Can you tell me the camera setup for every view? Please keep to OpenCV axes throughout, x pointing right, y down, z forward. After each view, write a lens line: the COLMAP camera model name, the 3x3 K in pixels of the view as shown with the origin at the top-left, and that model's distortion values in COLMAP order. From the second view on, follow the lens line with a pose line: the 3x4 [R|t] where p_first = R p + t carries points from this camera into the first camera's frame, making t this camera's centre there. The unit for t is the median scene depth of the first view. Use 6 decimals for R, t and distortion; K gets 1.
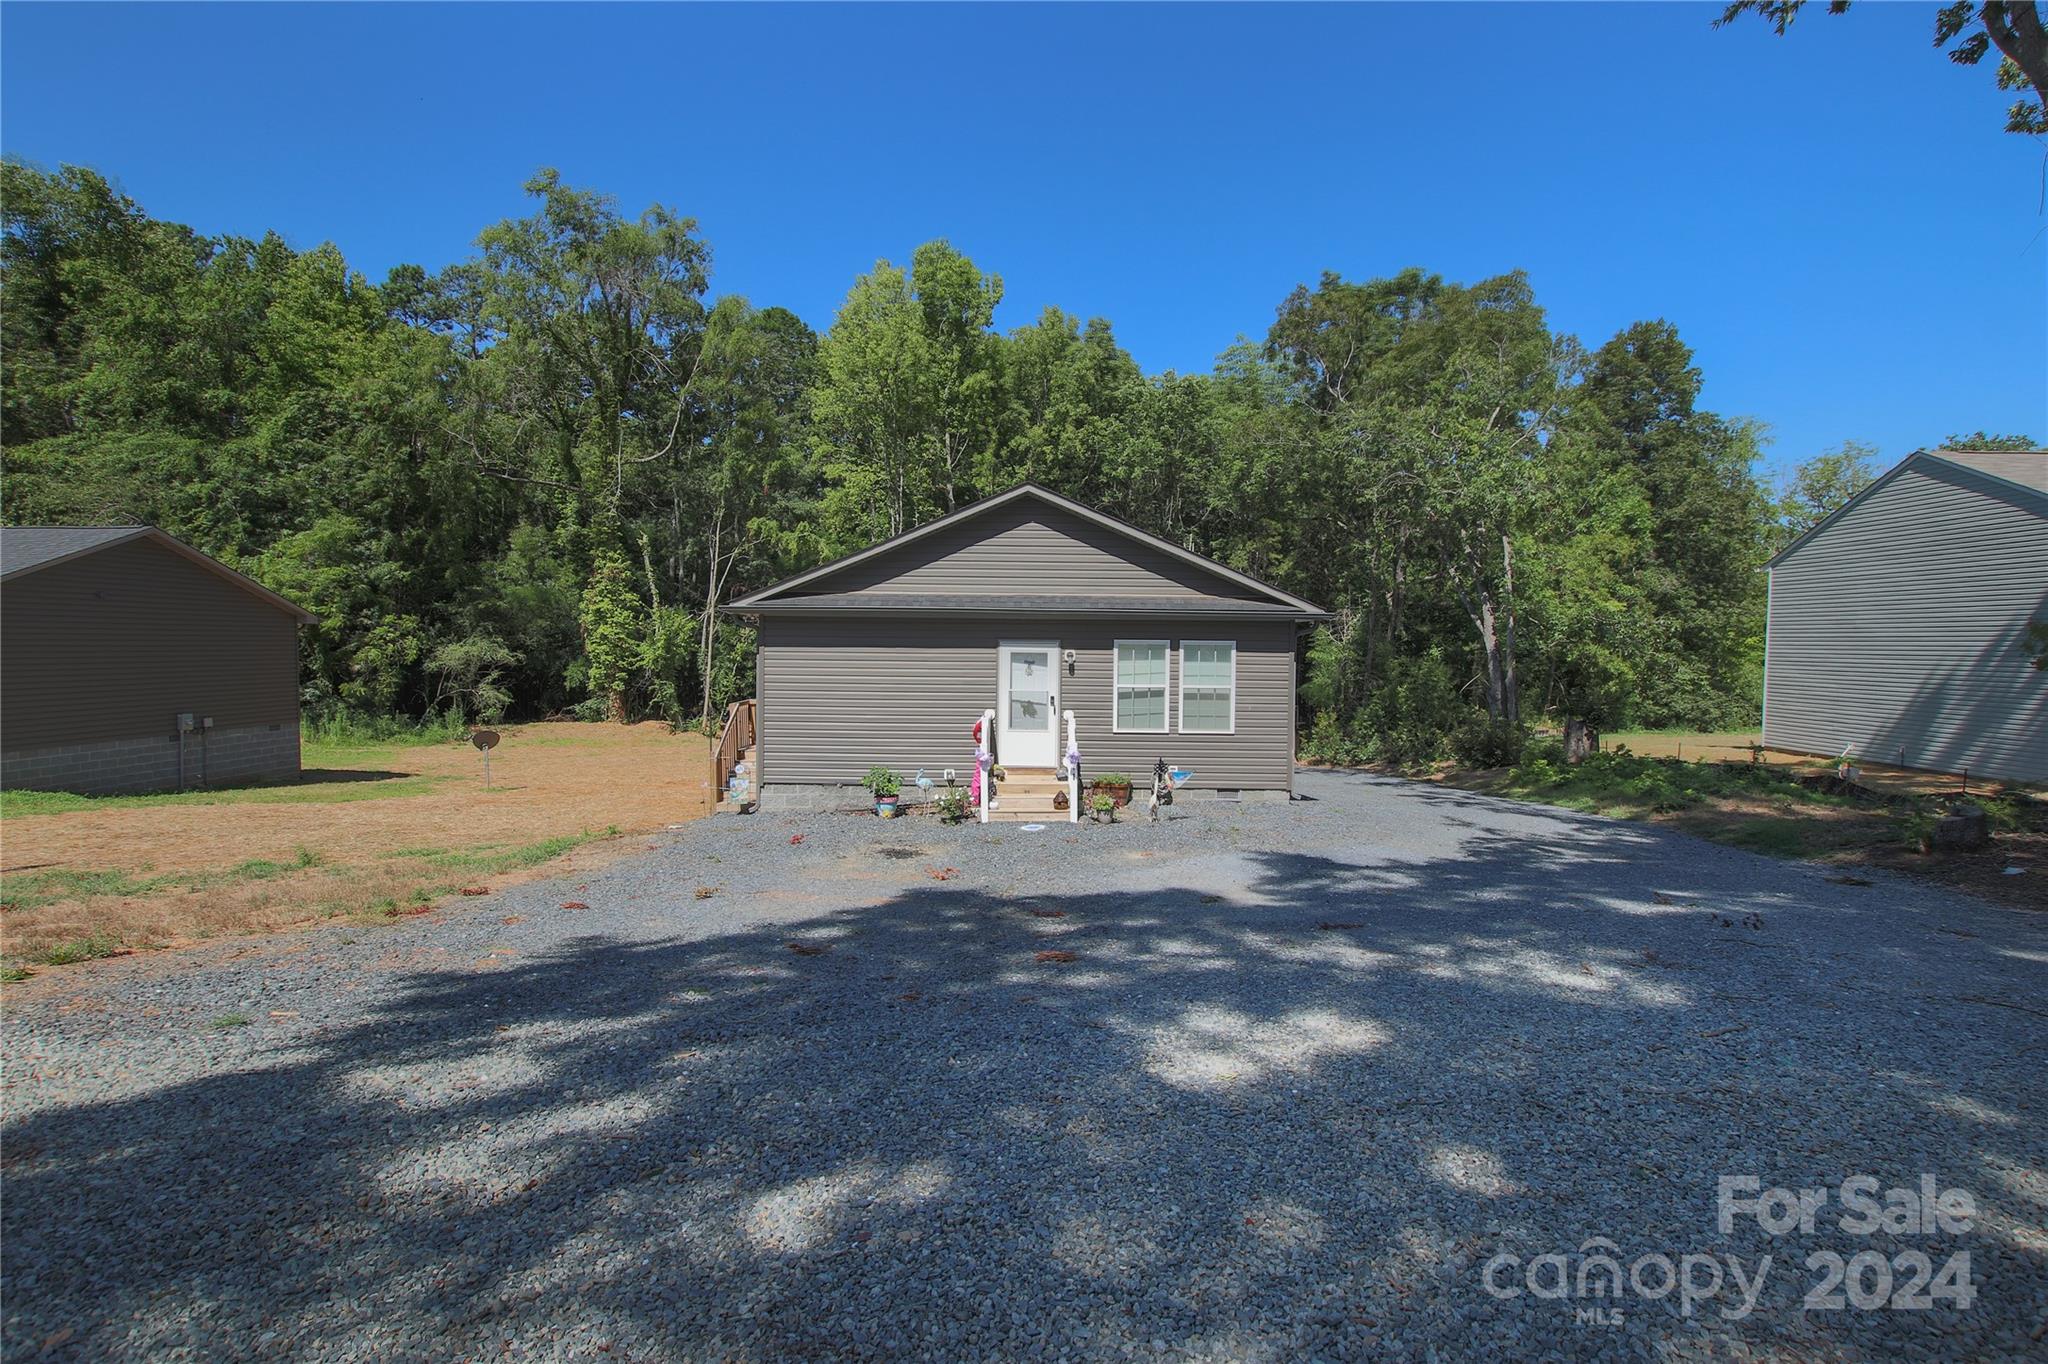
lens RADIAL K [[934.2, 0, 1024.0], [0, 934.2, 682.0], [0, 0, 1]] dist [-0.030788, 0.000533]
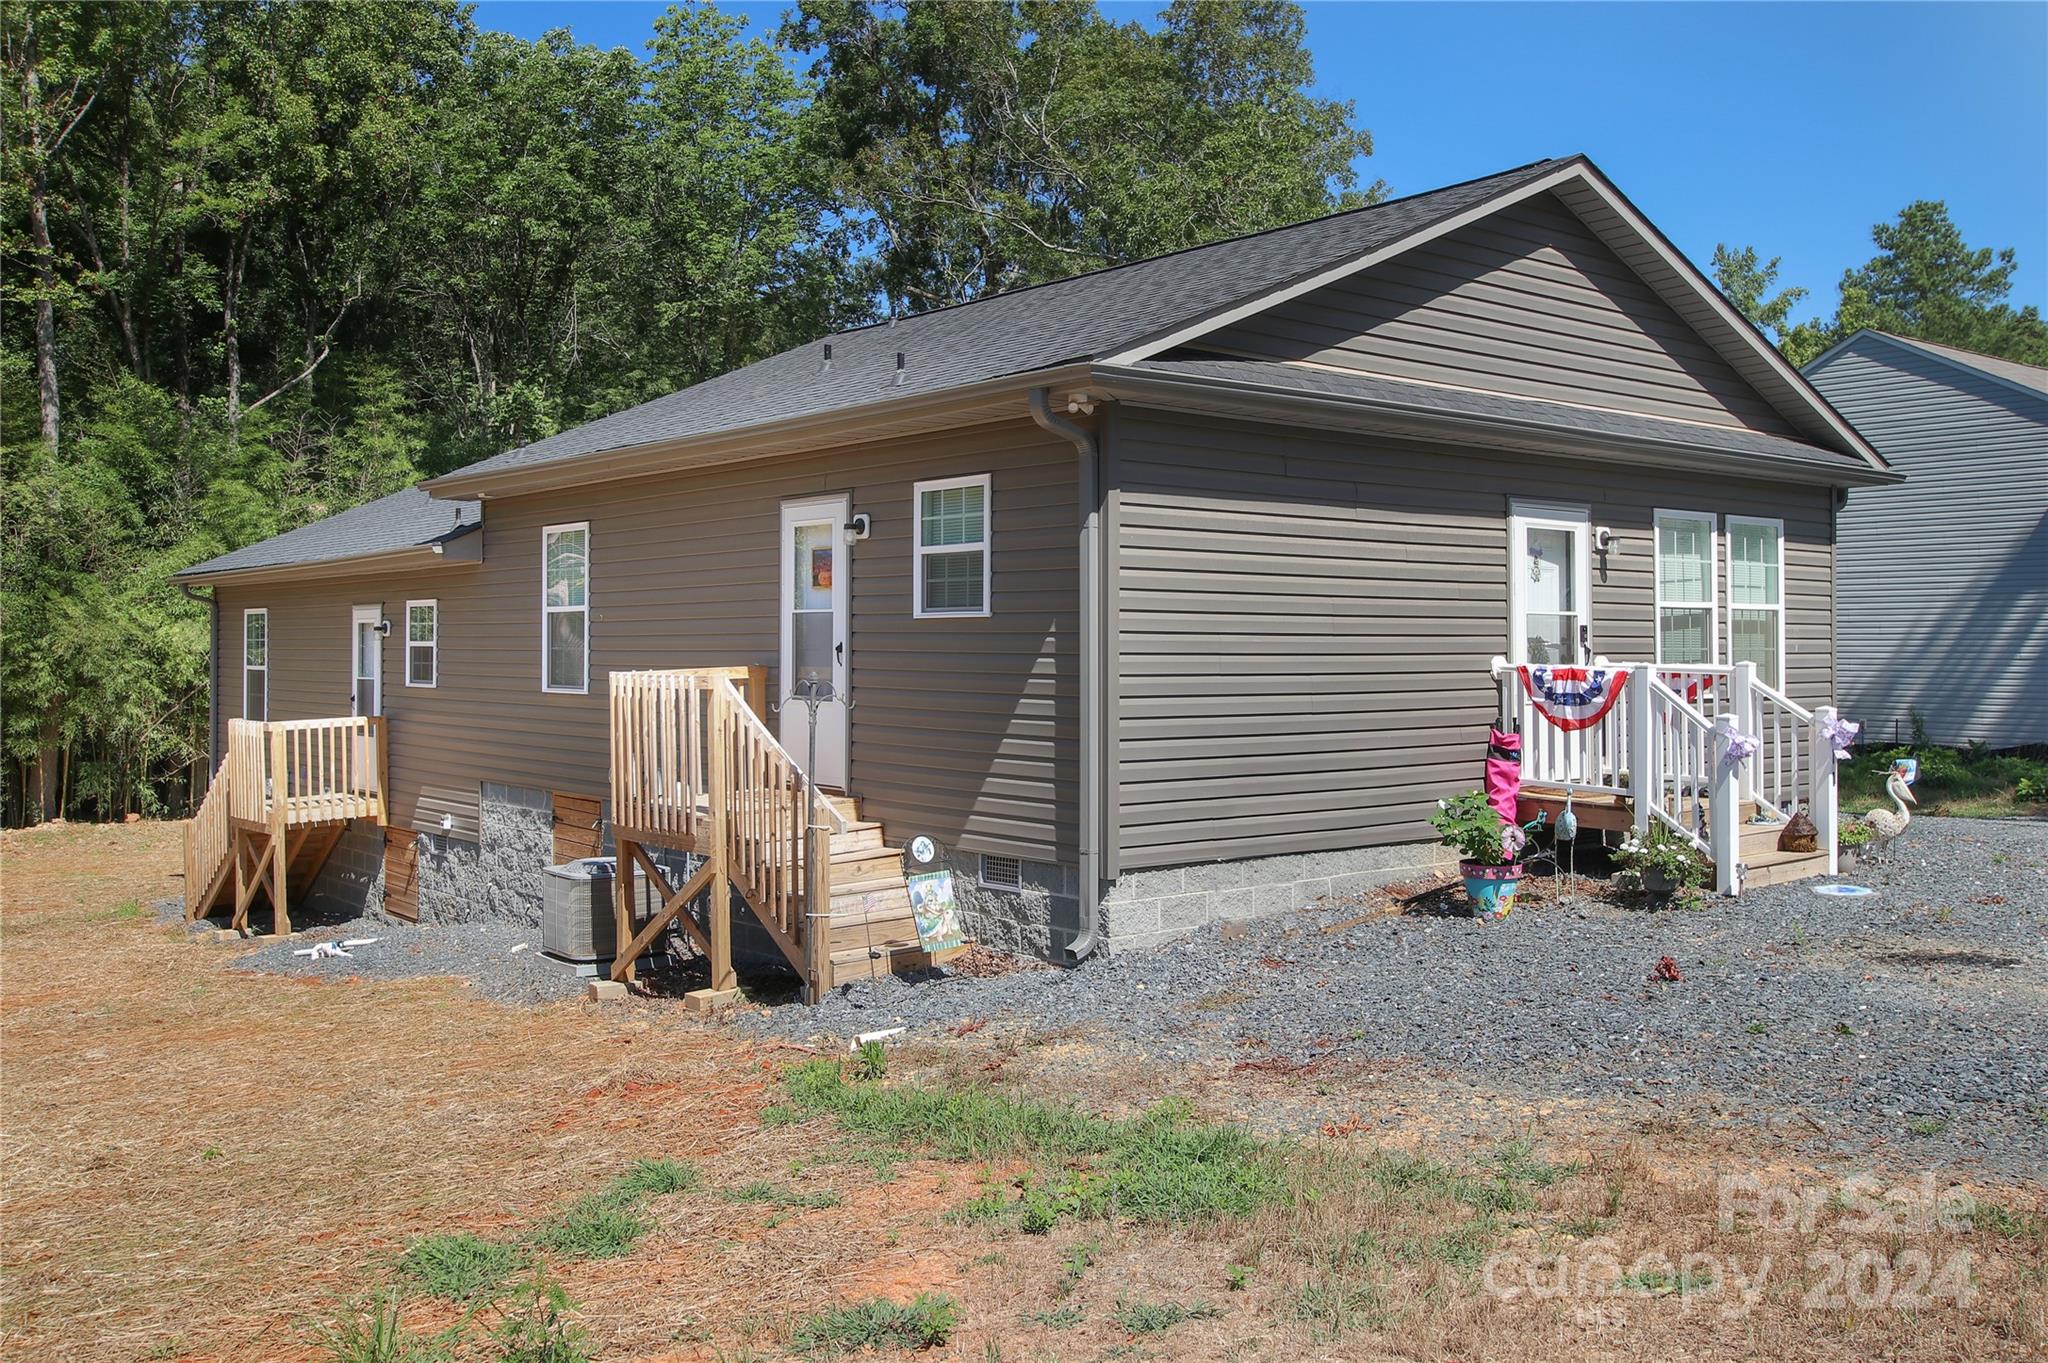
lens RADIAL K [[1771.8, 0, 1047.8], [0, 1771.8, 674.4], [0, 0, 1]] dist [0.010211, -0.012088]
pose [[0.759233, -0.018760, 0.650548, -0.546965], [0.032007, 0.999451, -0.008533, 0.028122], [-0.650031, 0.027301, 0.759417, 0.372215]]
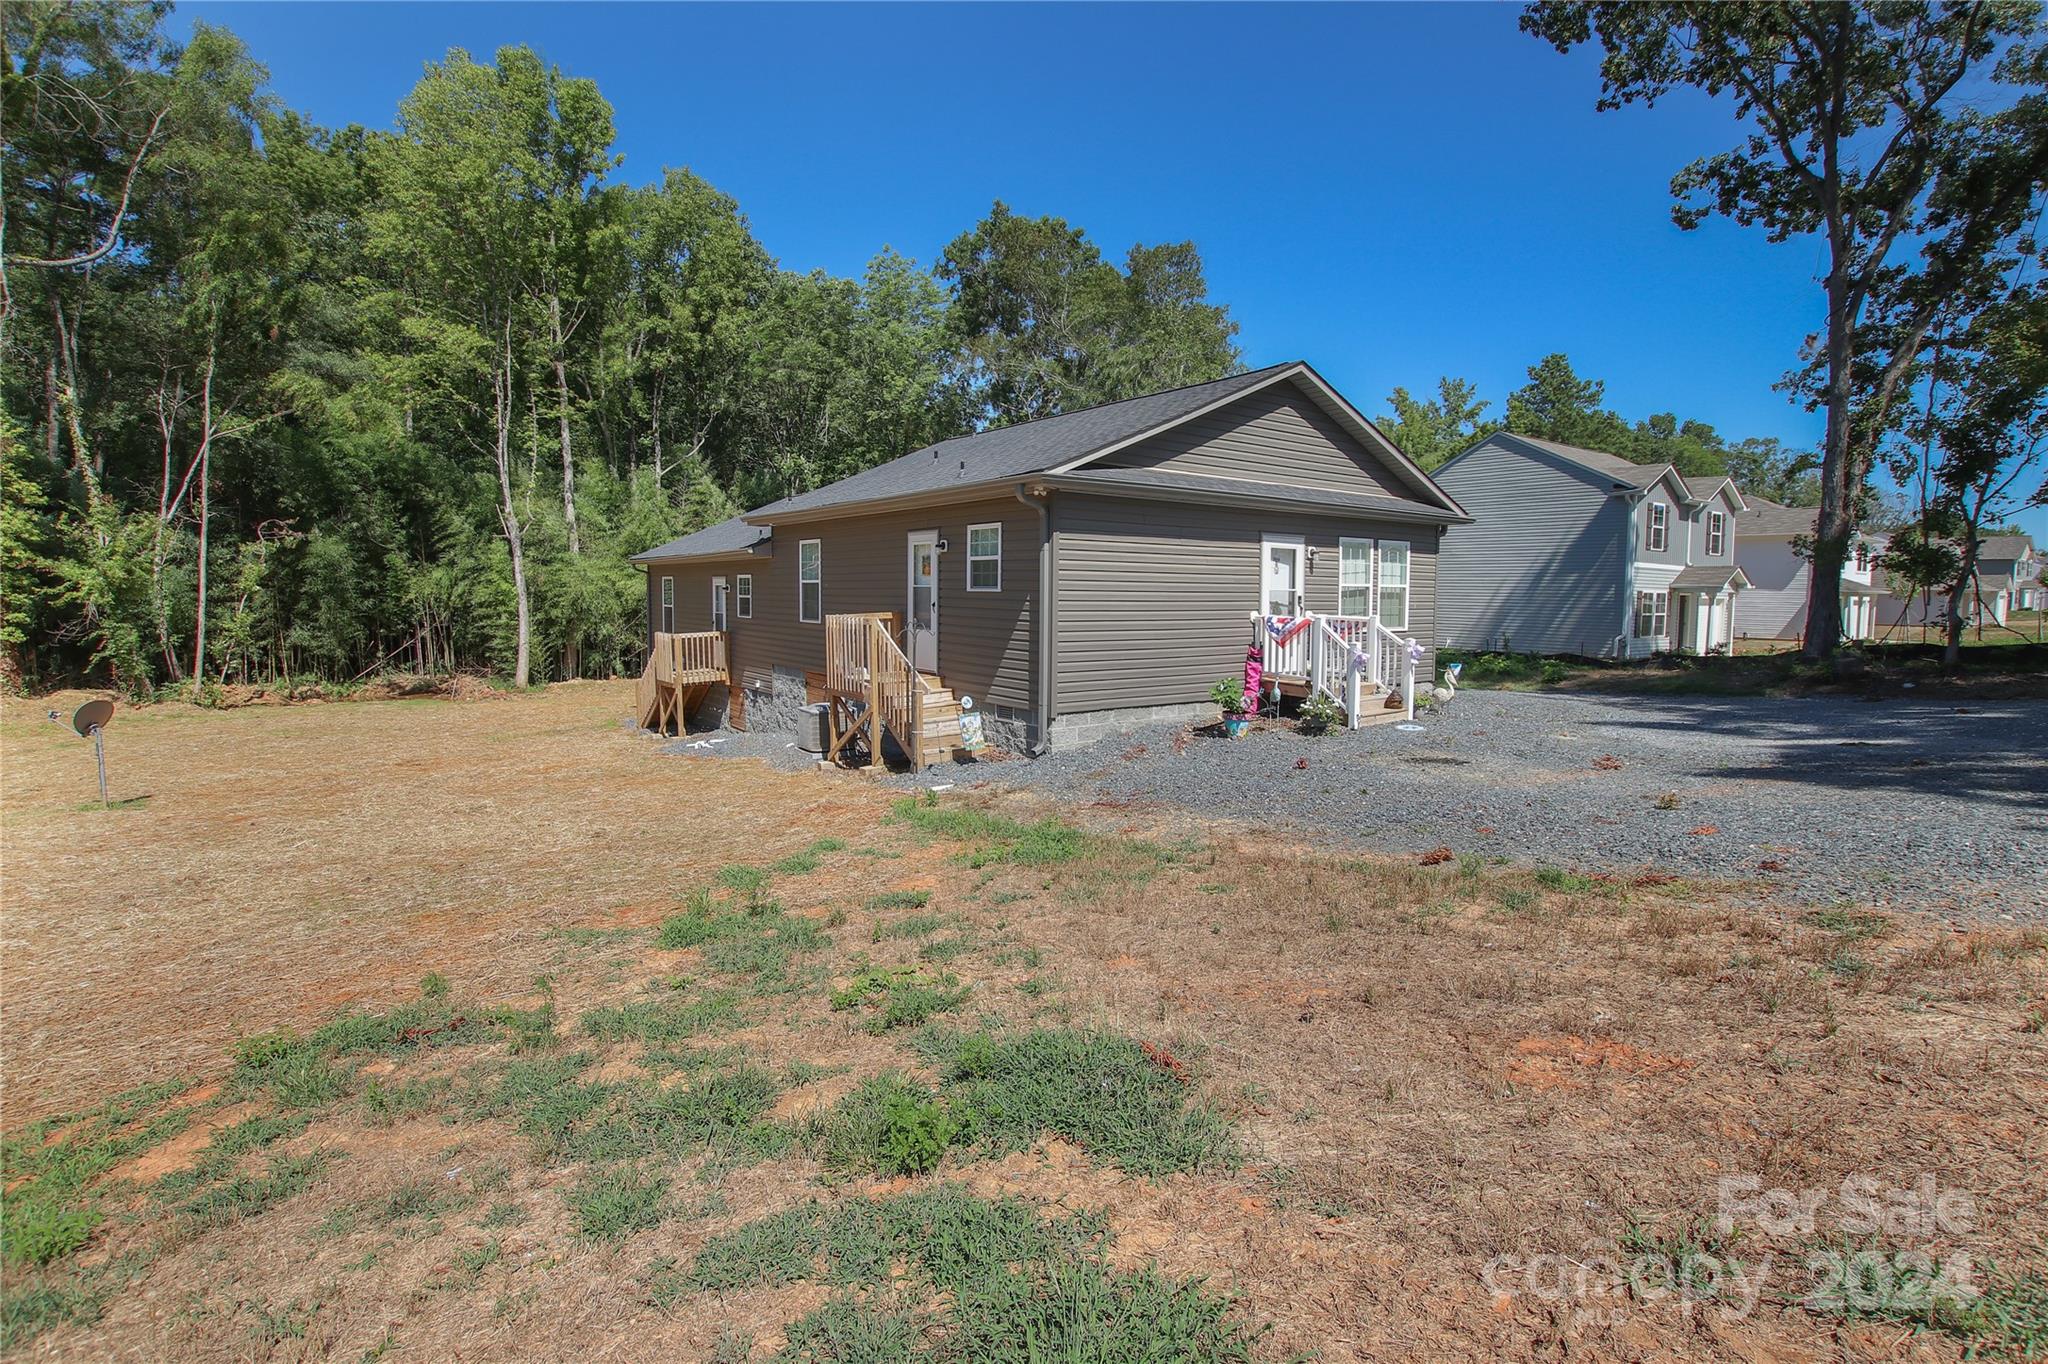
lens RADIAL K [[934.2, 0, 1024.0], [0, 934.2, 682.0], [0, 0, 1]] dist [-0.030788, 0.000533]
pose [[0.797231, -0.061891, 0.600493, -0.557546], [0.023993, 0.997193, 0.070924, 0.020825], [-0.603197, -0.042135, 0.796479, 0.307608]]
